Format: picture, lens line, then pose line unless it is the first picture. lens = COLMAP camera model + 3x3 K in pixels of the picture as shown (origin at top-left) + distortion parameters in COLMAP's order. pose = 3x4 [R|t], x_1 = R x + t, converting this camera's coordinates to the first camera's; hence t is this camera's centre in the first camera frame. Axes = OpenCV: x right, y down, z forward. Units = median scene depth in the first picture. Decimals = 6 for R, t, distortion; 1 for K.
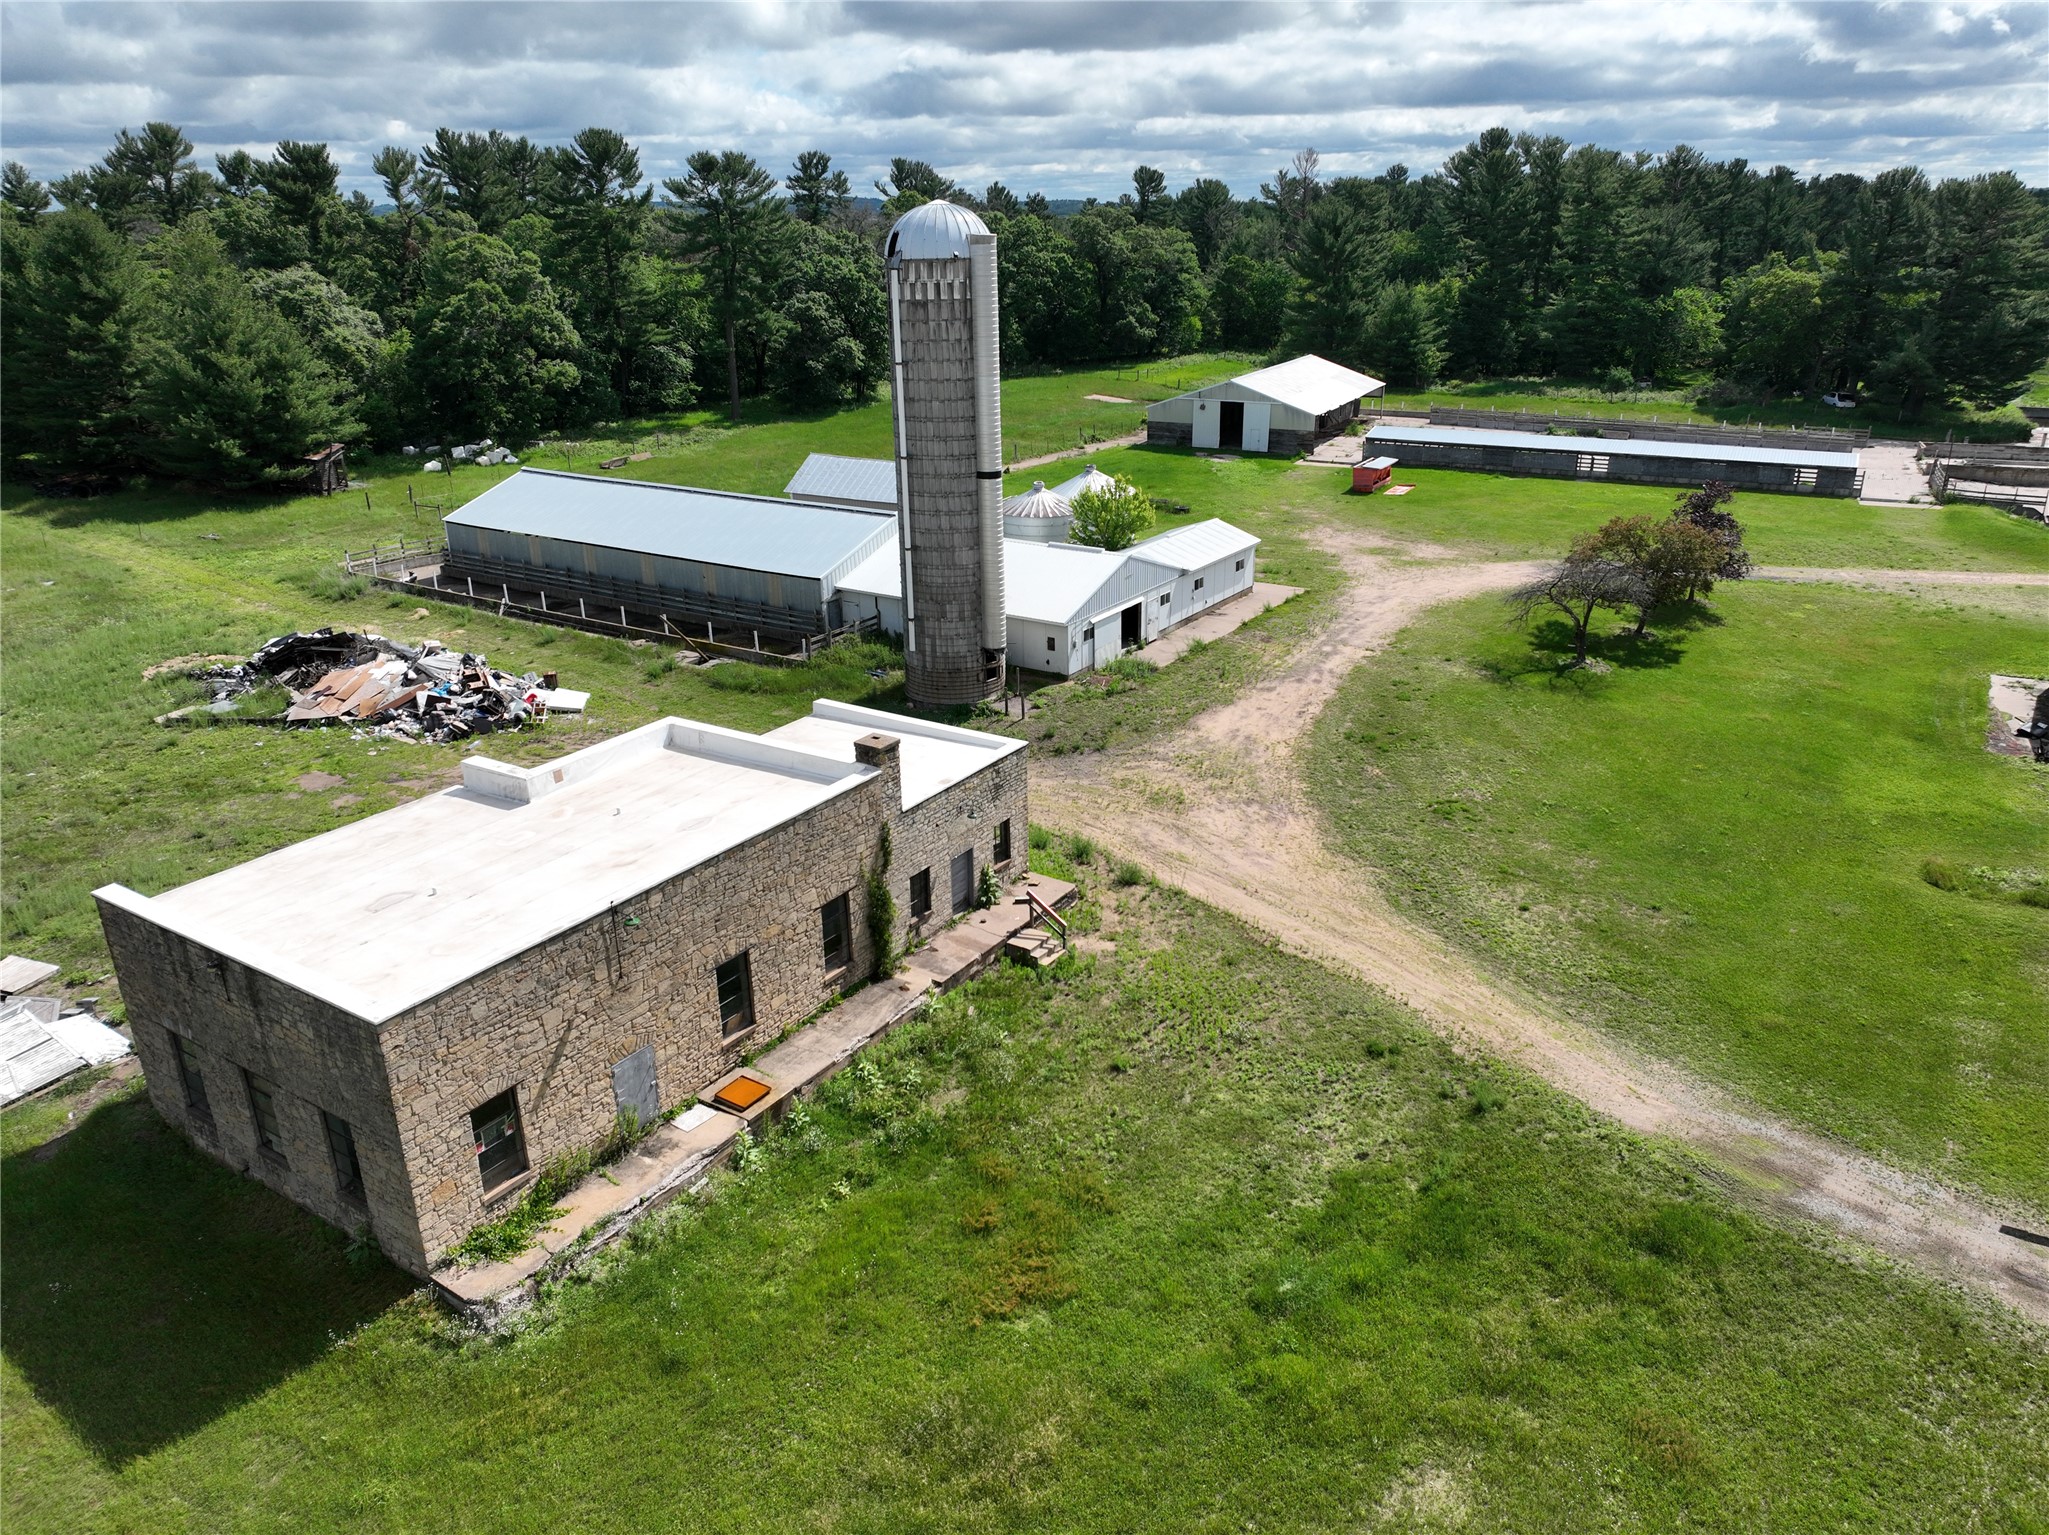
lens RADIAL K [[1436.6, 0, 1038.9], [0, 1436.6, 772.3], [0, 0, 1]] dist [-0.005898, 0.026200]
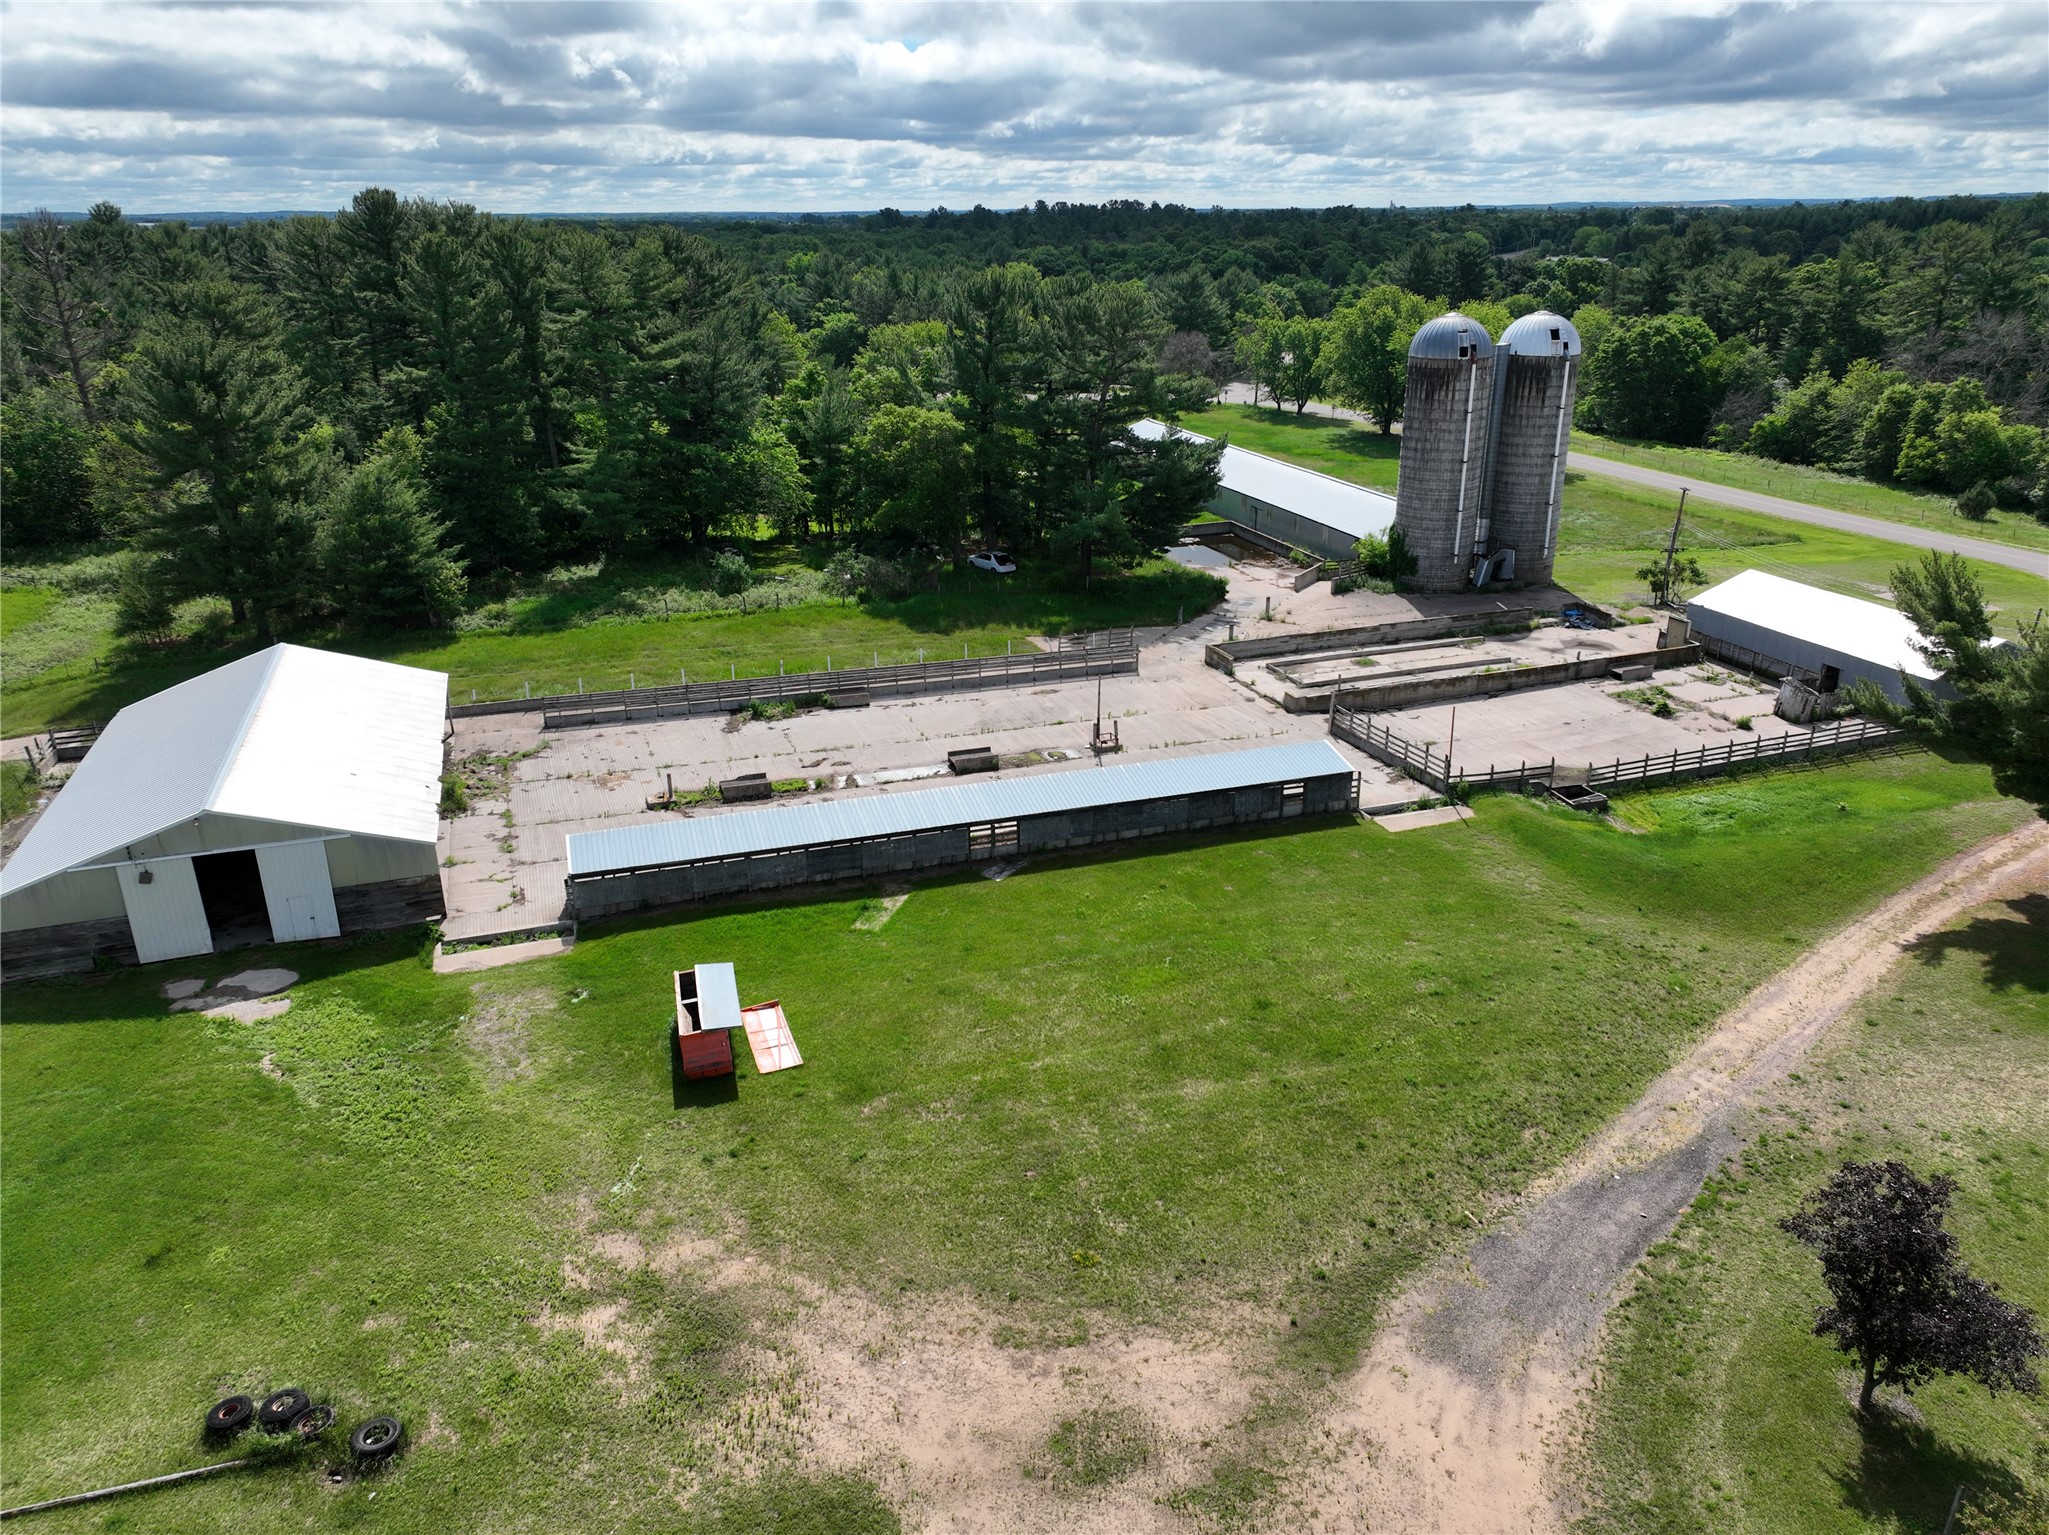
lens RADIAL K [[1436.6, 0, 1032.7], [0, 1436.6, 756.4], [0, 0, 1]] dist [-0.005898, 0.026200]
pose [[0.690695, -0.248187, 0.679223, 0.028815], [0.261338, 0.961448, 0.085560, -0.545122], [-0.674272, 0.118411, 0.728928, 1.064806]]
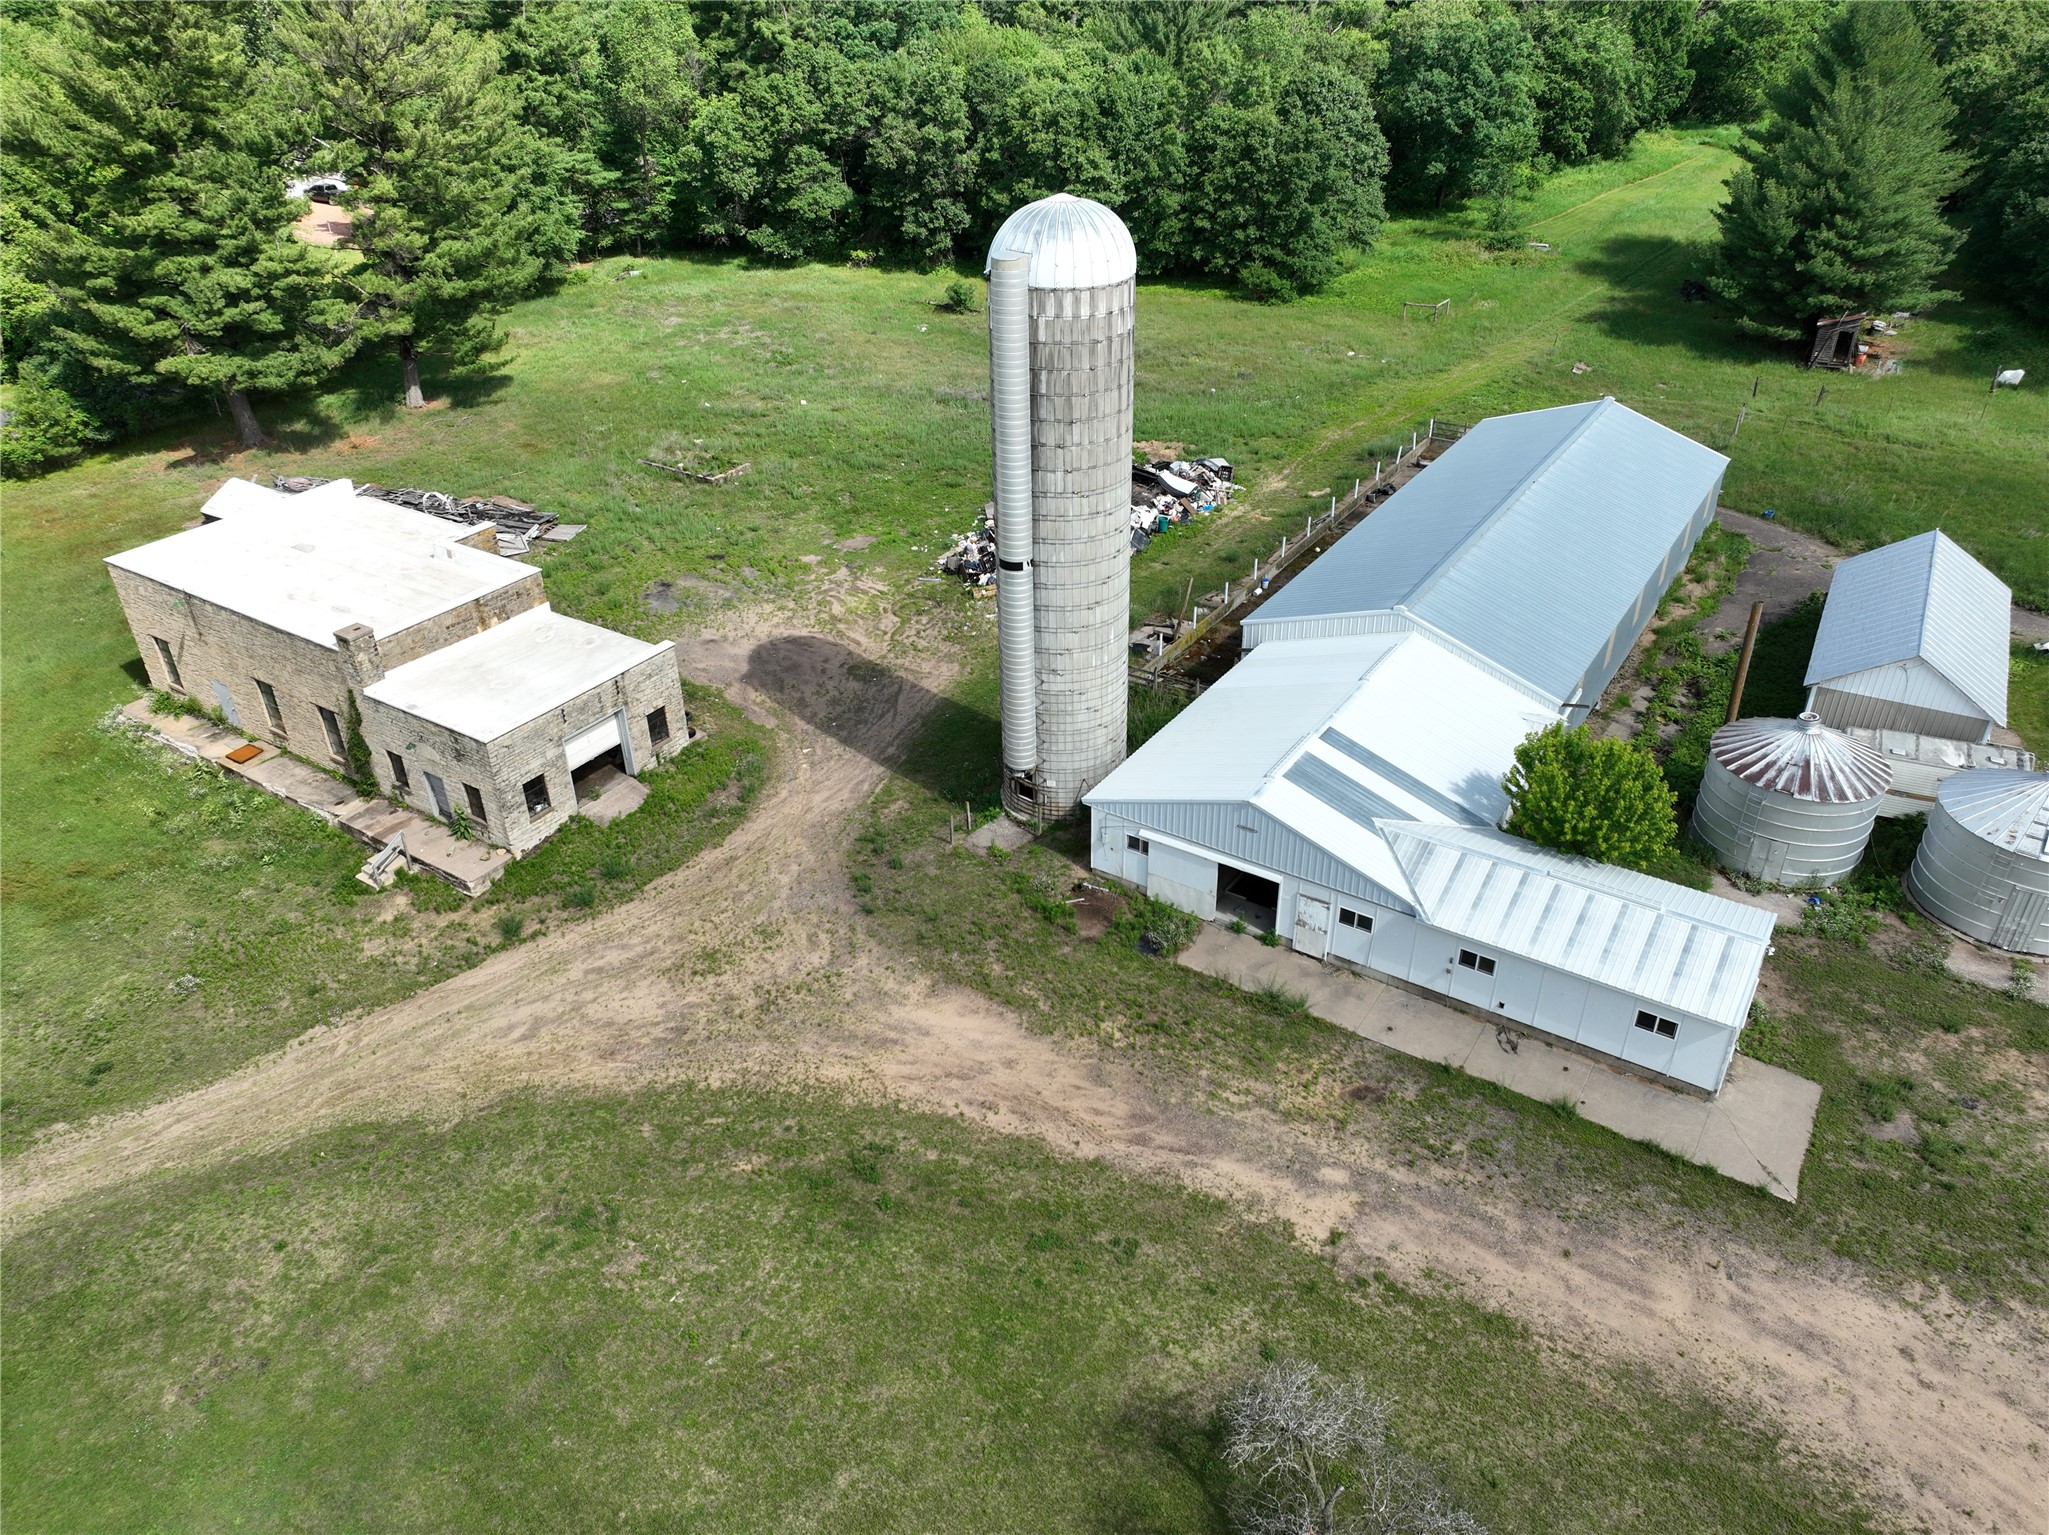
lens RADIAL K [[1436.6, 0, 1026.4], [0, 1436.6, 775.4], [0, 0, 1]] dist [-0.005898, 0.026200]
pose [[-0.005275, 0.537258, -0.843402, 0.651780], [-0.350157, 0.789024, 0.504809, -0.491910], [0.936676, 0.297986, 0.183963, 0.876904]]
